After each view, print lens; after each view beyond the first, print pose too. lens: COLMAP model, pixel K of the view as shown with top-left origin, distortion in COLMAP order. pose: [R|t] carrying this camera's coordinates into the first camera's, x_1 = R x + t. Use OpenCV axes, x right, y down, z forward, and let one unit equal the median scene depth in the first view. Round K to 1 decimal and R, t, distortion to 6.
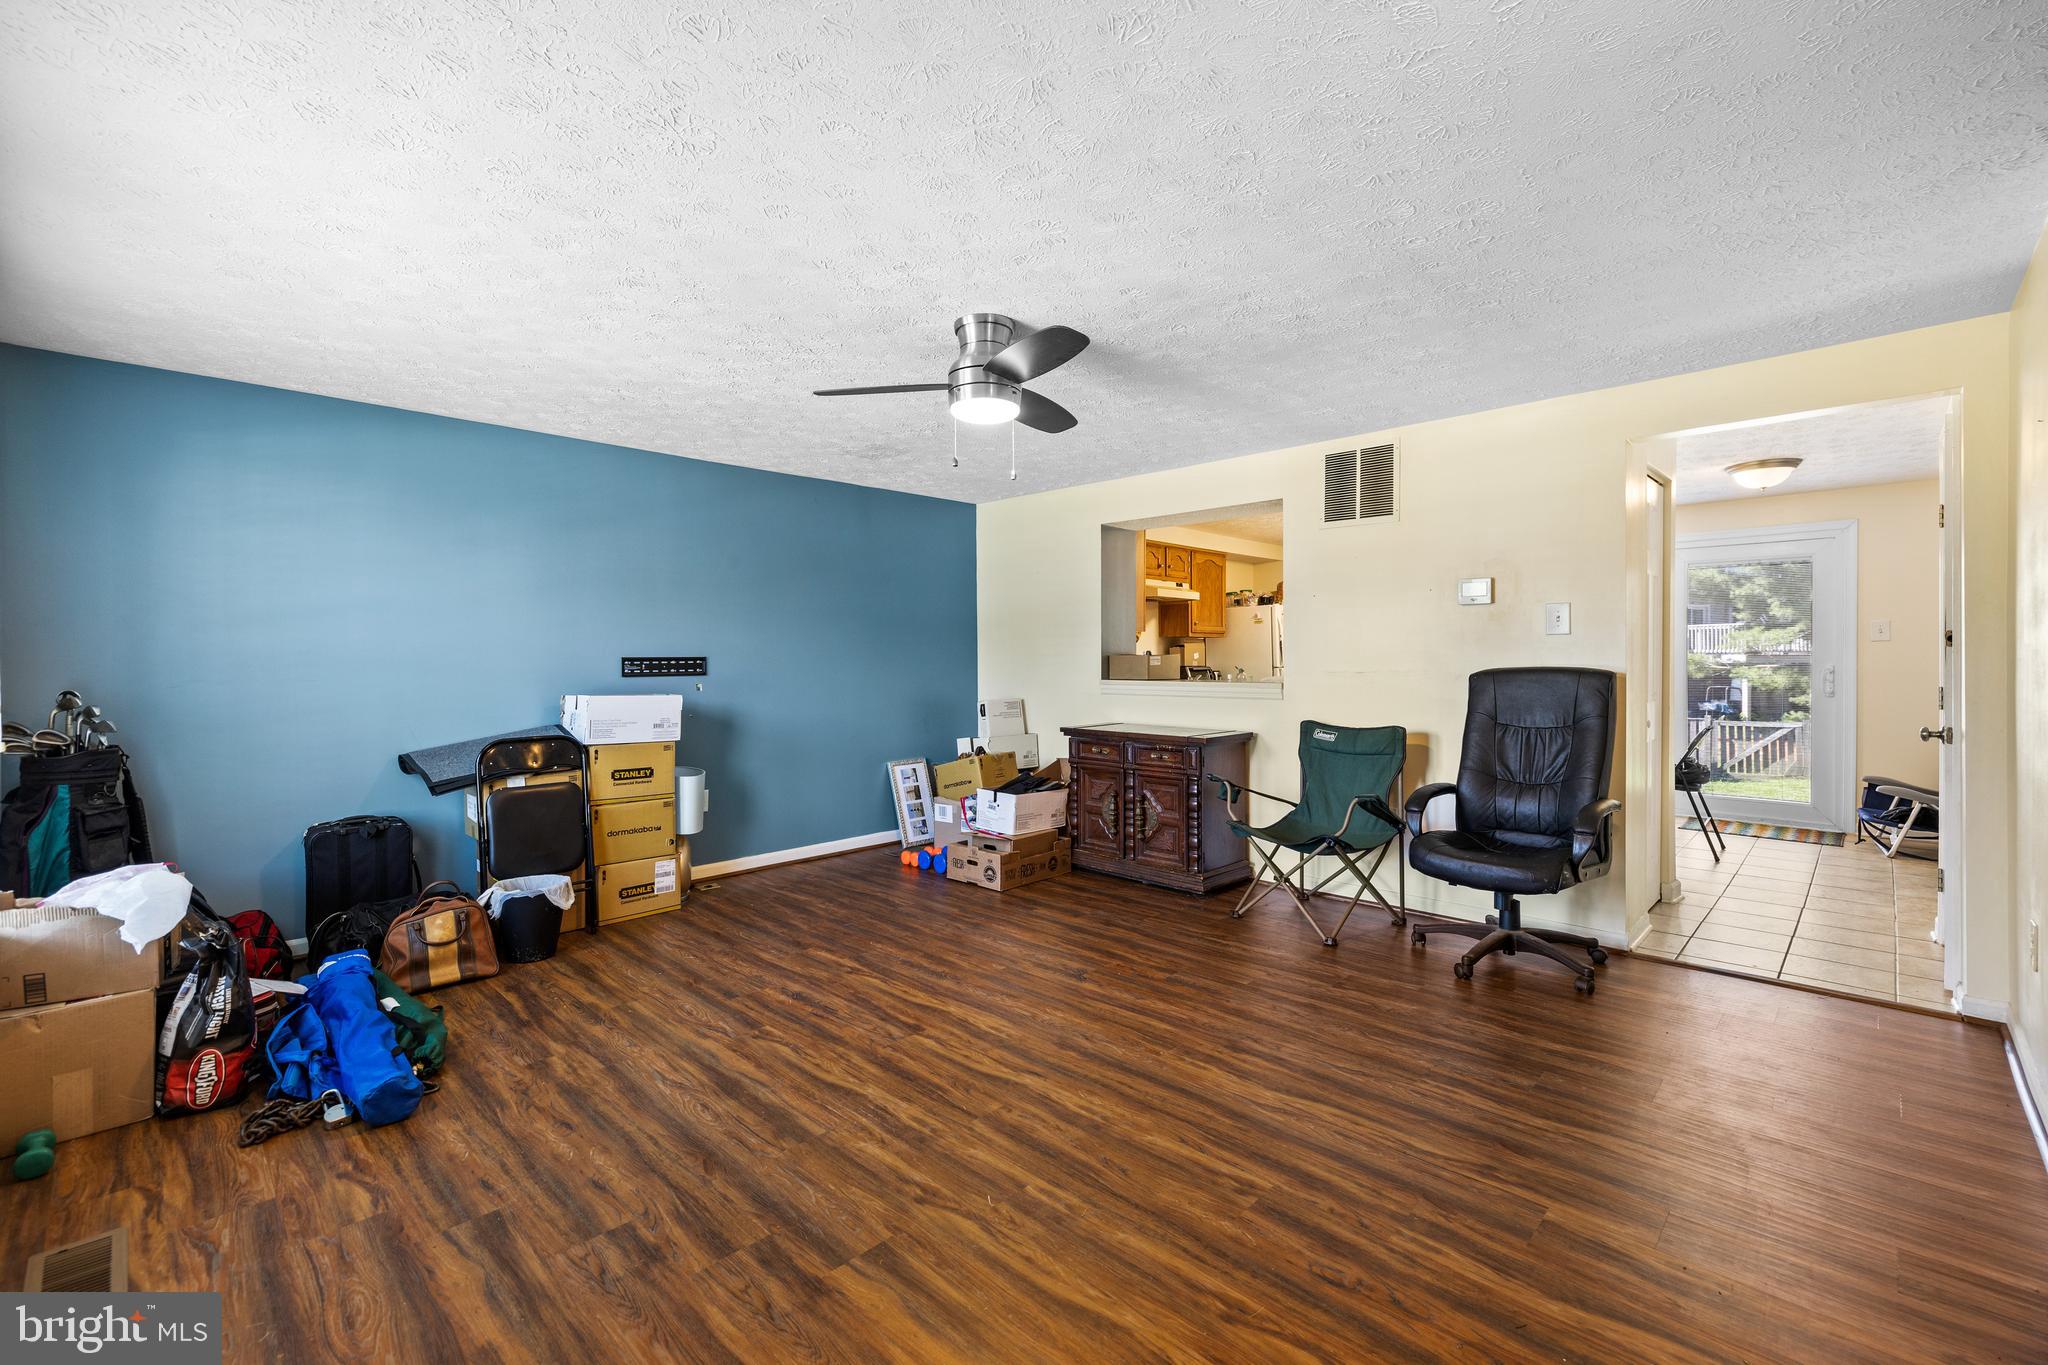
lens RADIAL K [[883.4, 0, 1026.2], [0, 883.4, 668.4], [0, 0, 1]] dist [0.003246, -0.001380]
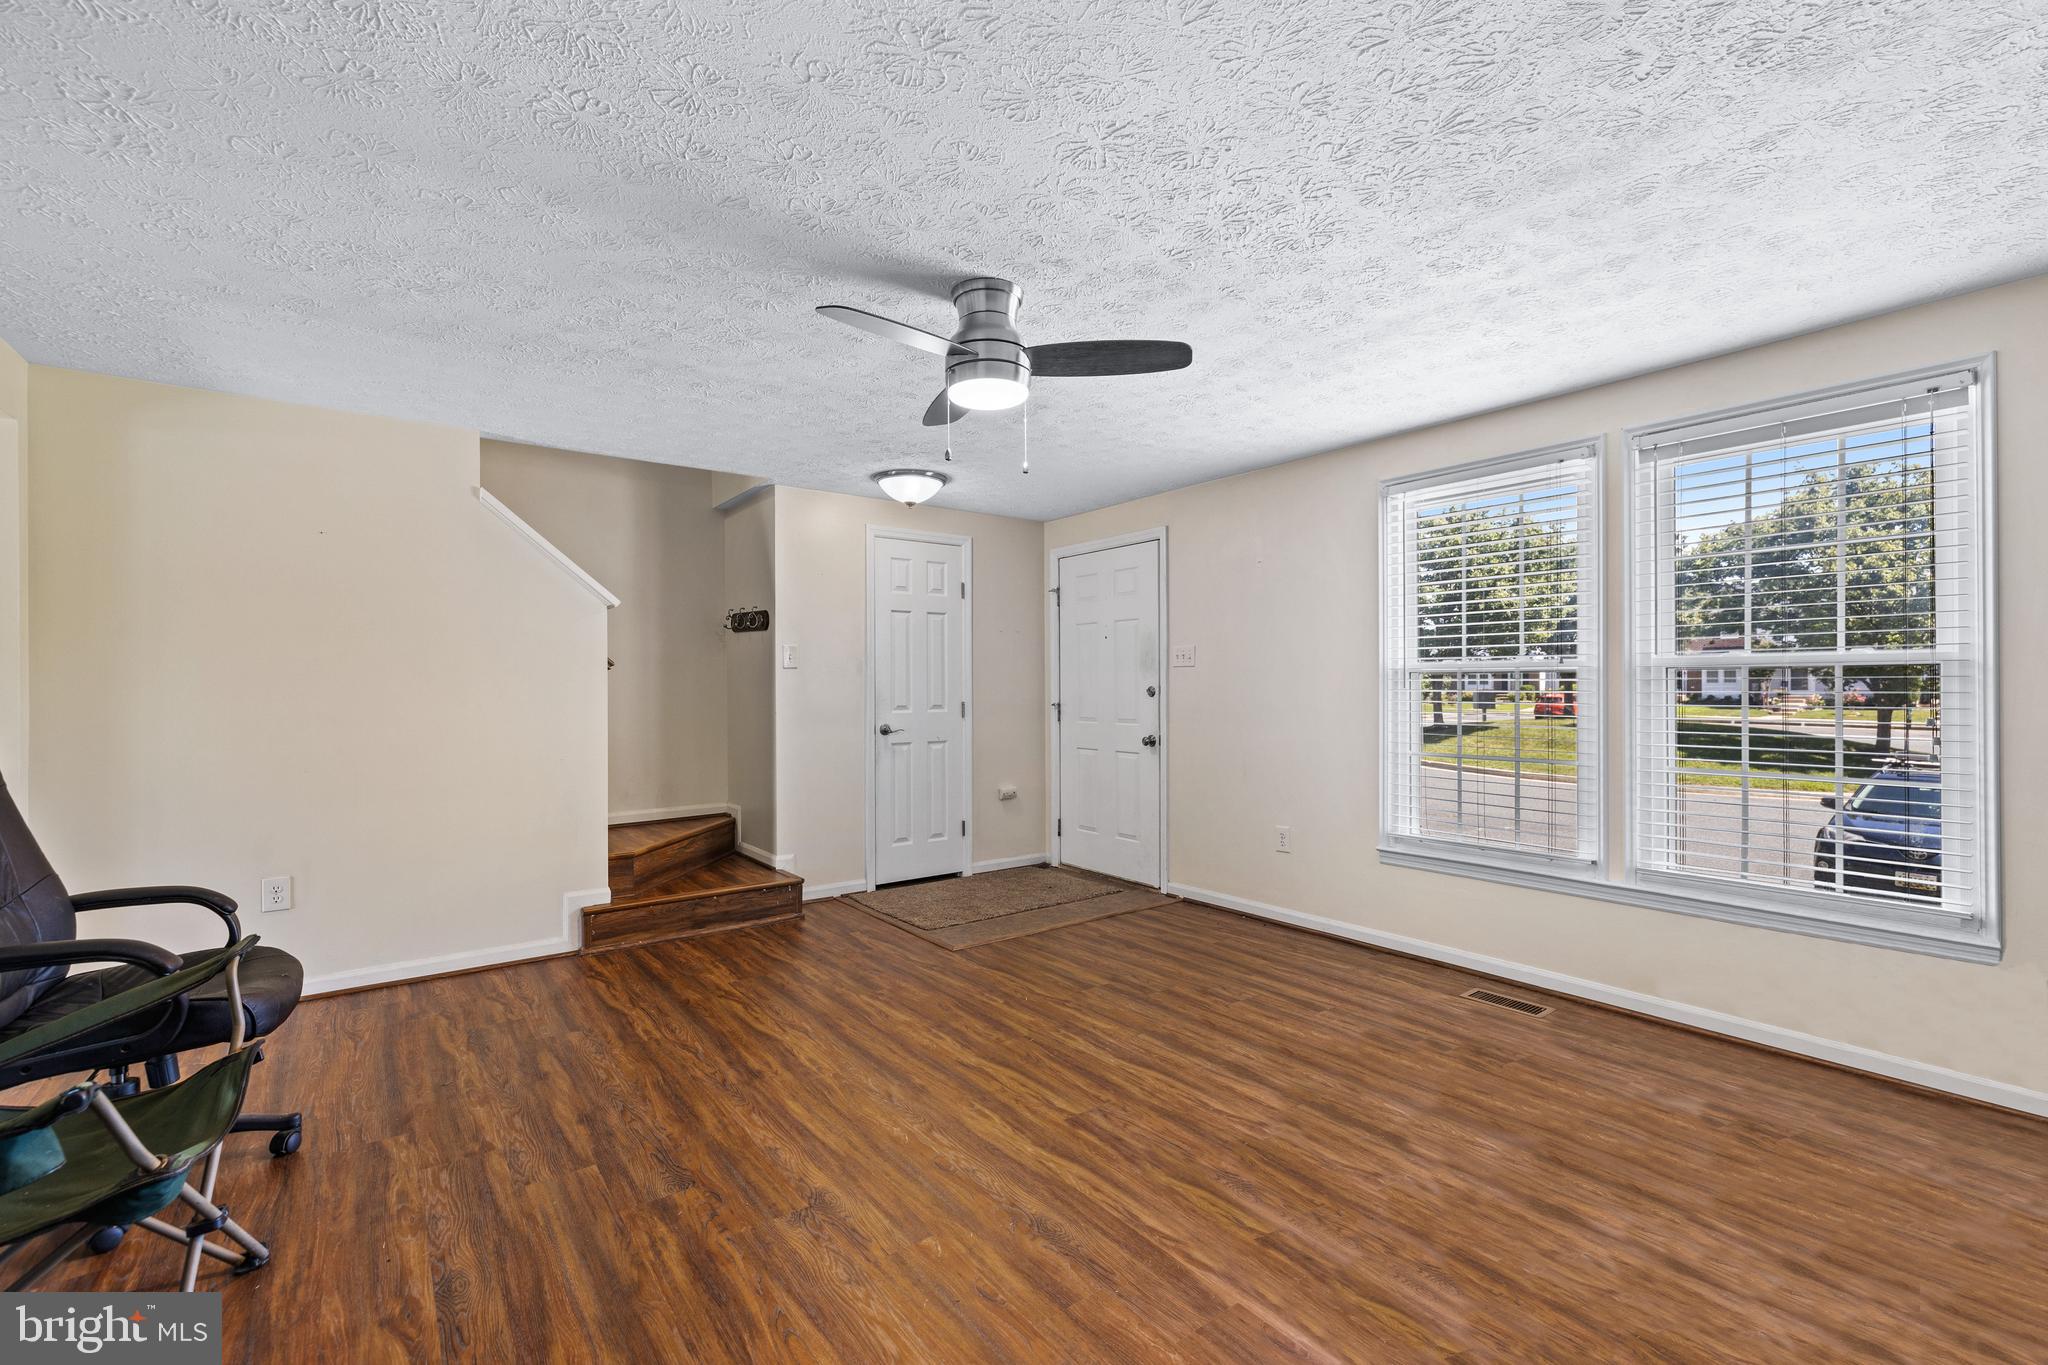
lens RADIAL K [[883.4, 0, 1017.8], [0, 883.4, 685.0], [0, 0, 1]] dist [0.003246, -0.001380]
pose [[-0.986939, 0.007862, 0.160905, -0.233241], [0.009574, 0.999905, 0.009871, -0.018874], [-0.160812, 0.011283, -0.986921, 2.050954]]
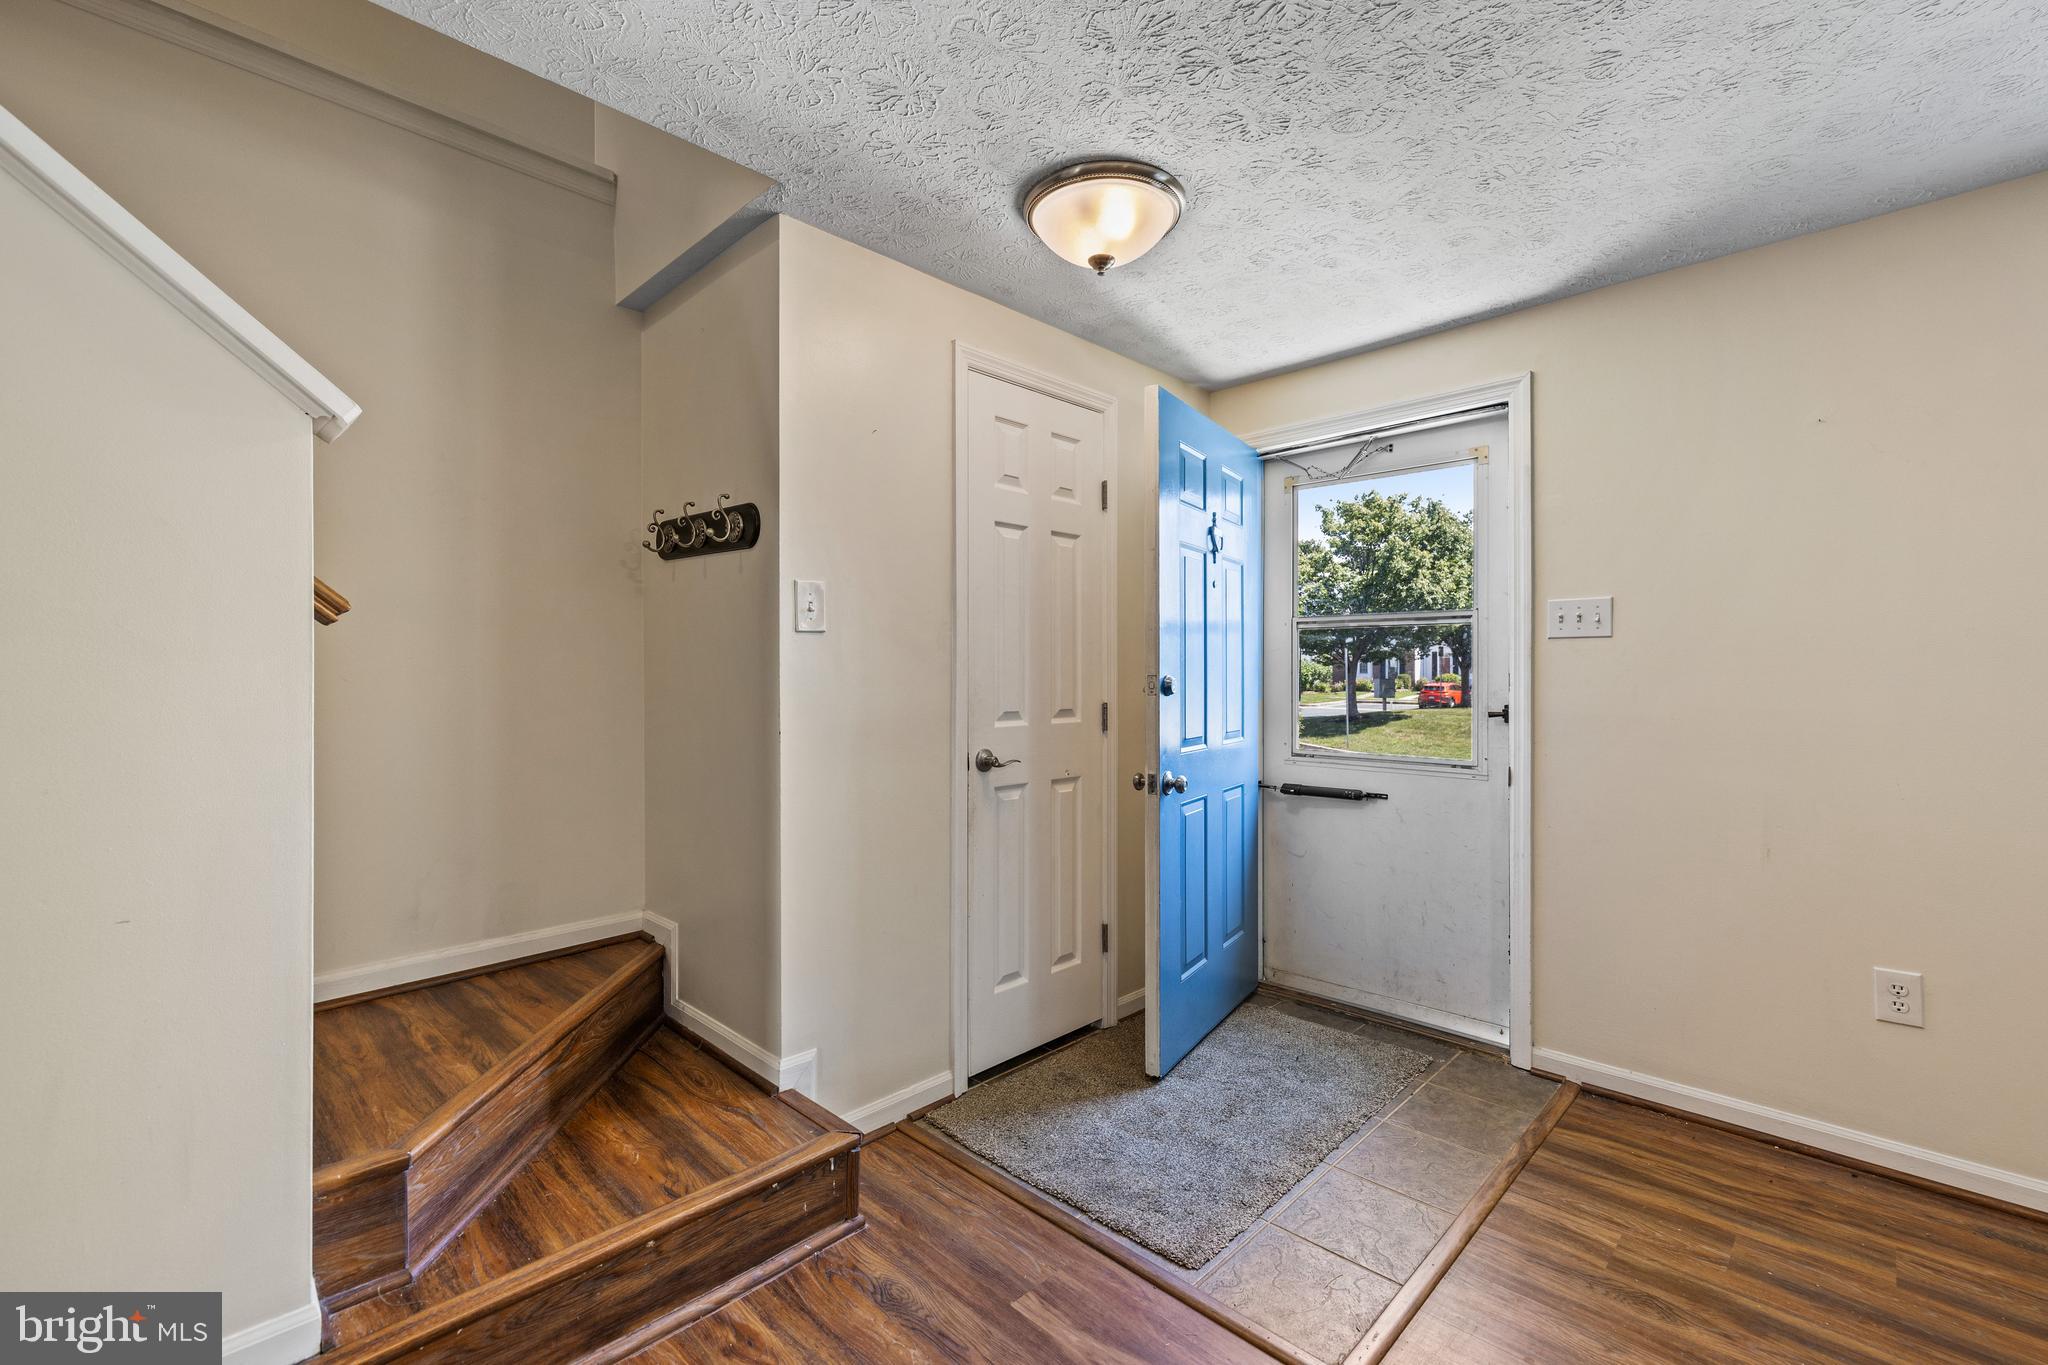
lens RADIAL K [[883.4, 0, 1030.5], [0, 883.4, 668.4], [0, 0, 1]] dist [0.003246, -0.001380]
pose [[-0.999981, 0.002781, 0.005476, 0.313786], [0.002819, 0.999973, 0.006847, -0.012198], [-0.005456, 0.006862, -0.999962, 1.145230]]
